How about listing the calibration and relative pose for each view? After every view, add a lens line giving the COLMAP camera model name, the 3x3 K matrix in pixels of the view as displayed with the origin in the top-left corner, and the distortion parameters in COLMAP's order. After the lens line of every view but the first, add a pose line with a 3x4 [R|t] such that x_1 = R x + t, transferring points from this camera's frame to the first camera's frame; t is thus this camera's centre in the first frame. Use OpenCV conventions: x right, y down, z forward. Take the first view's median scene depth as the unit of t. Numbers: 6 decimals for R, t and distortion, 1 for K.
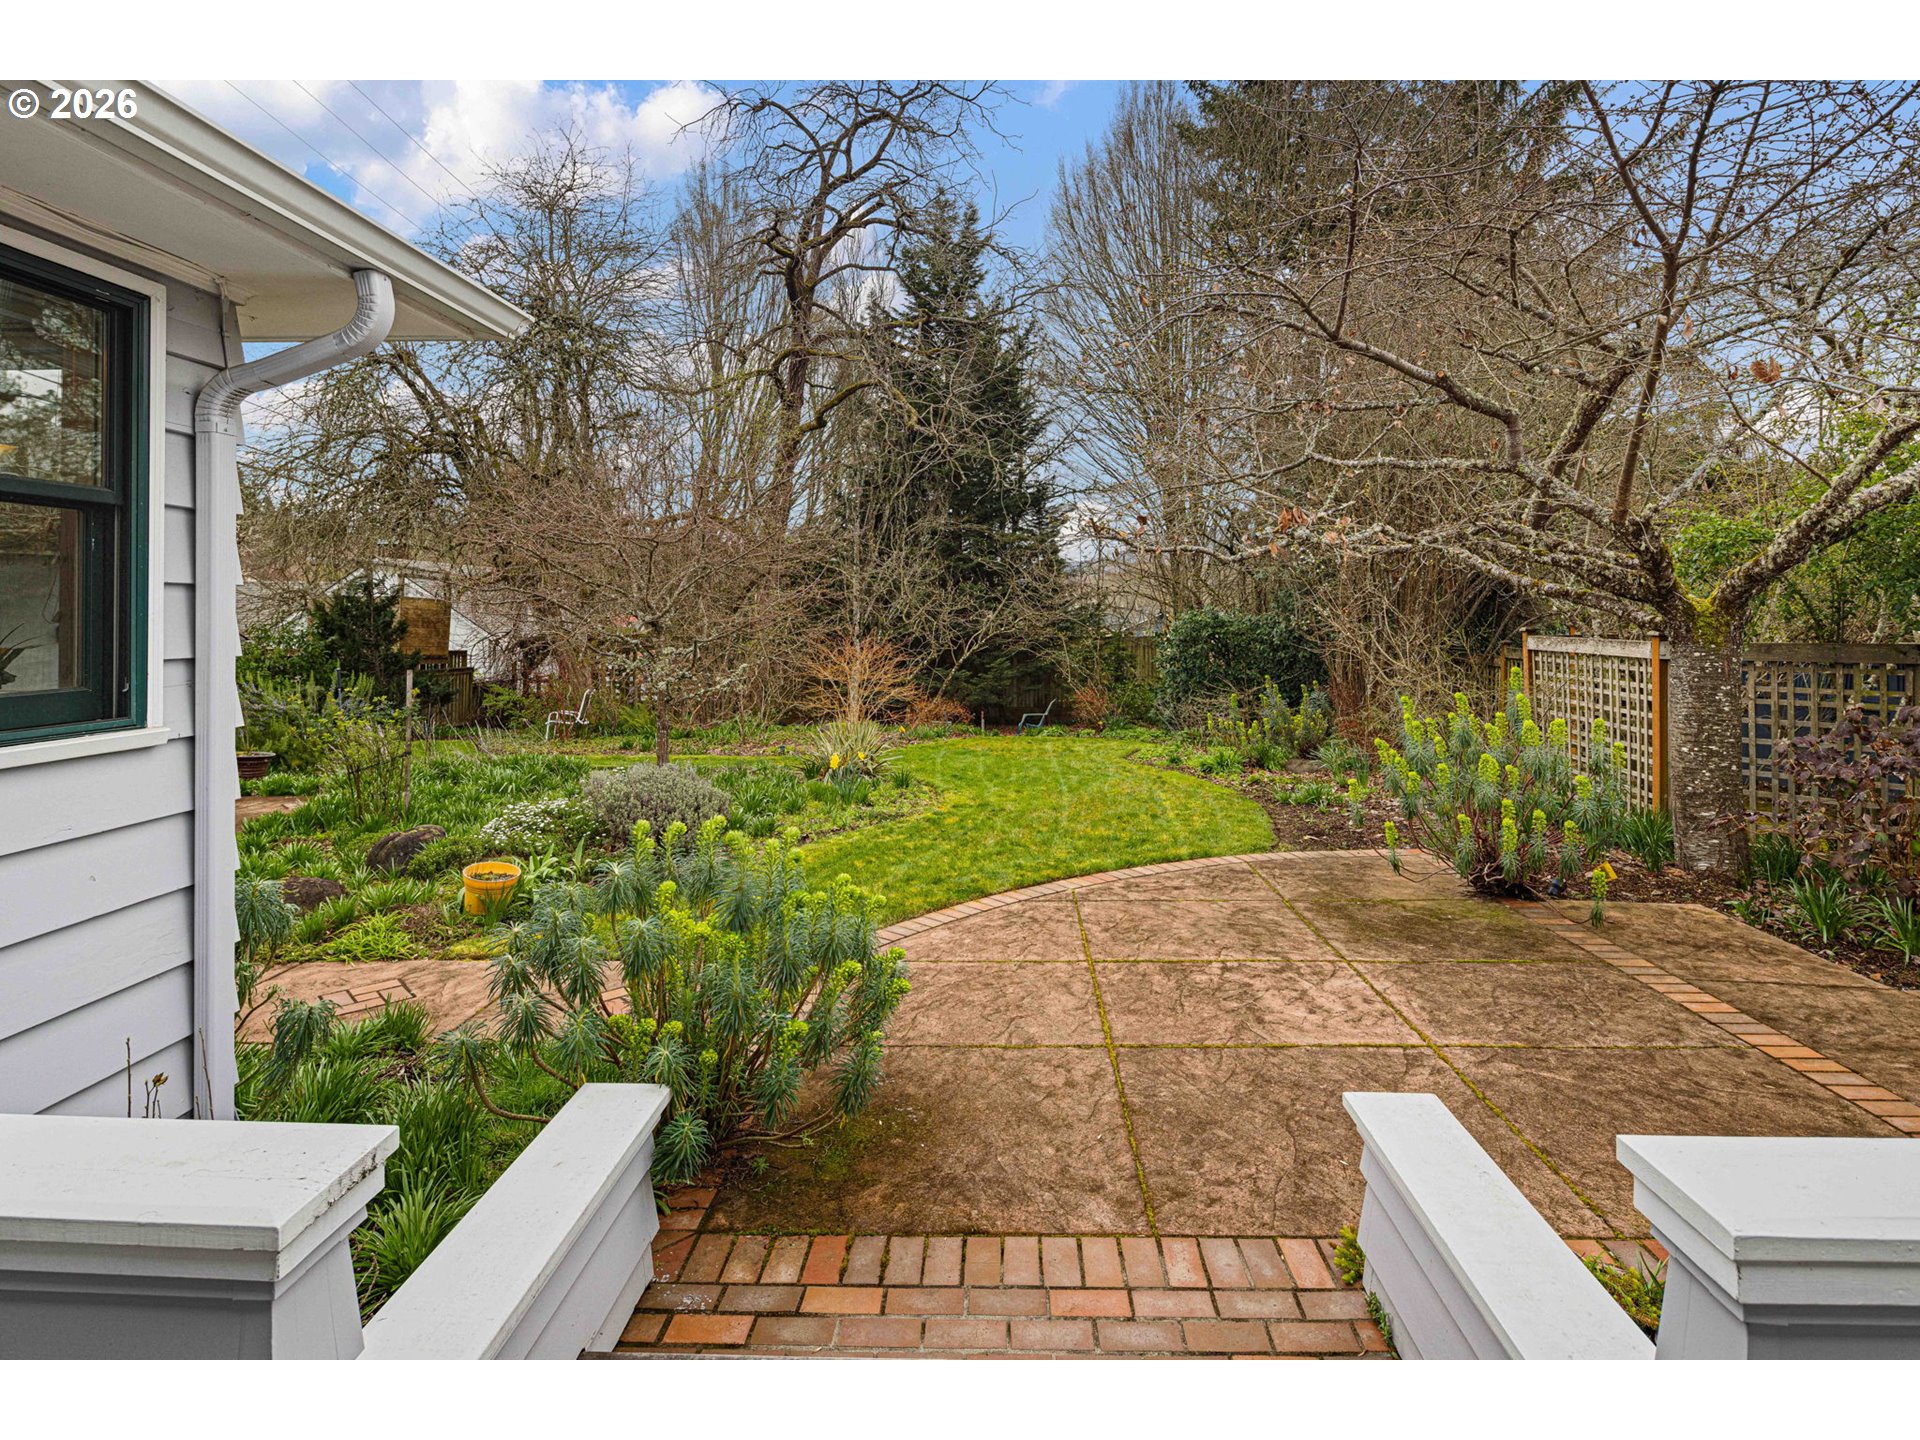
lens RADIAL K [[966.9, 0, 962.4], [0, 966.9, 618.9], [0, 0, 1]] dist [-0.029389, 0.000351]
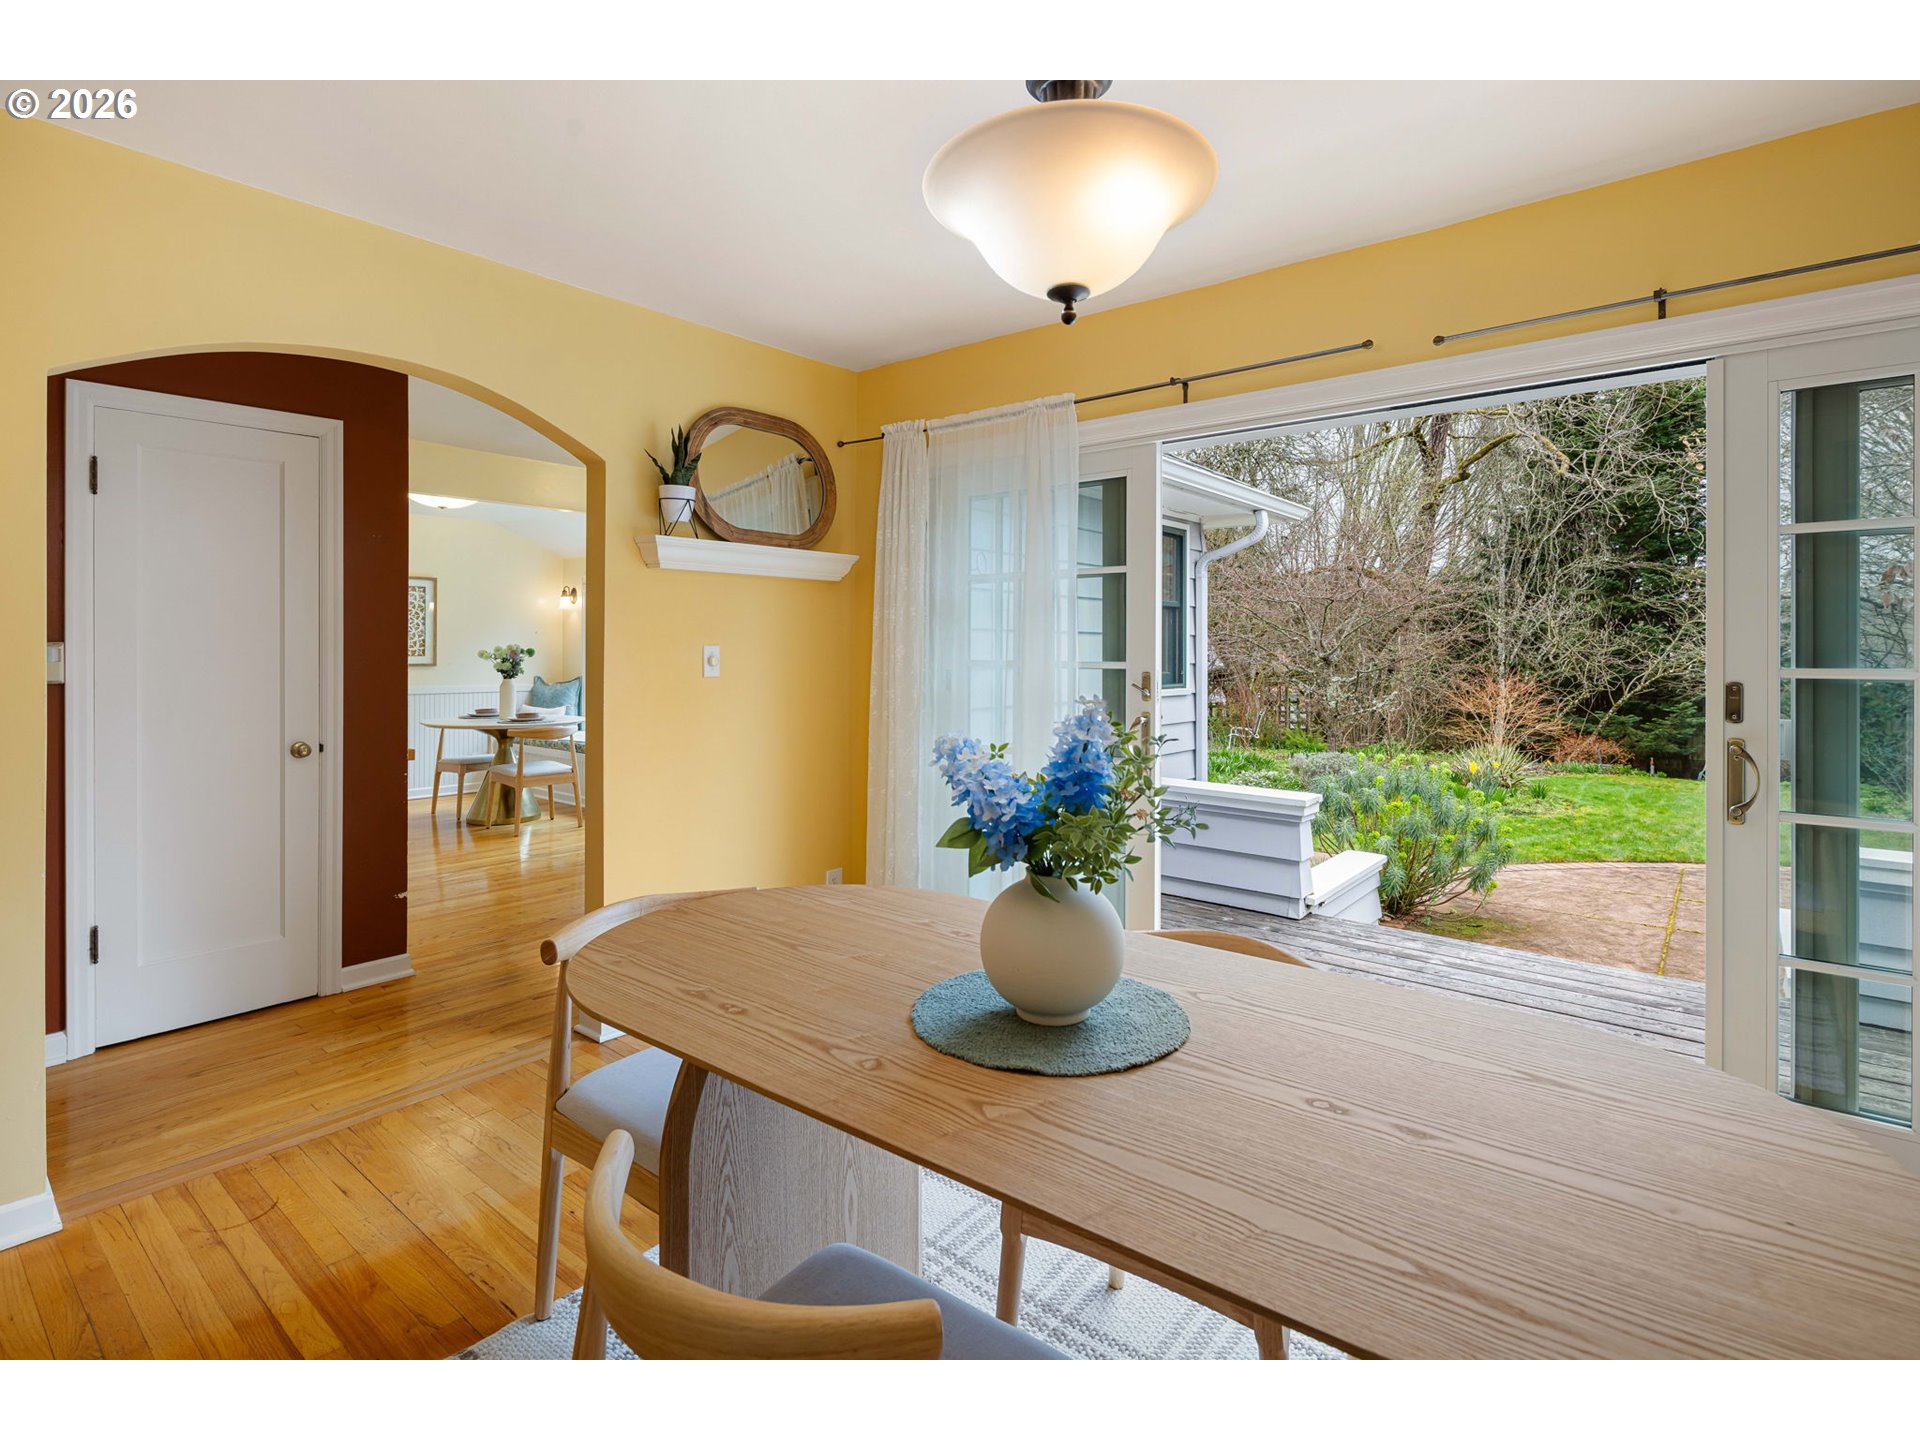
lens RADIAL K [[940.2, 0, 987.4], [0, 940.2, 641.2], [0, 0, 1]] dist [0.005694, -0.004365]
pose [[0.817203, -0.002299, -0.576346, 0.026630], [-0.009790, 0.999792, -0.017869, 0.004185], [0.576267, 0.020245, 0.817010, -0.178571]]
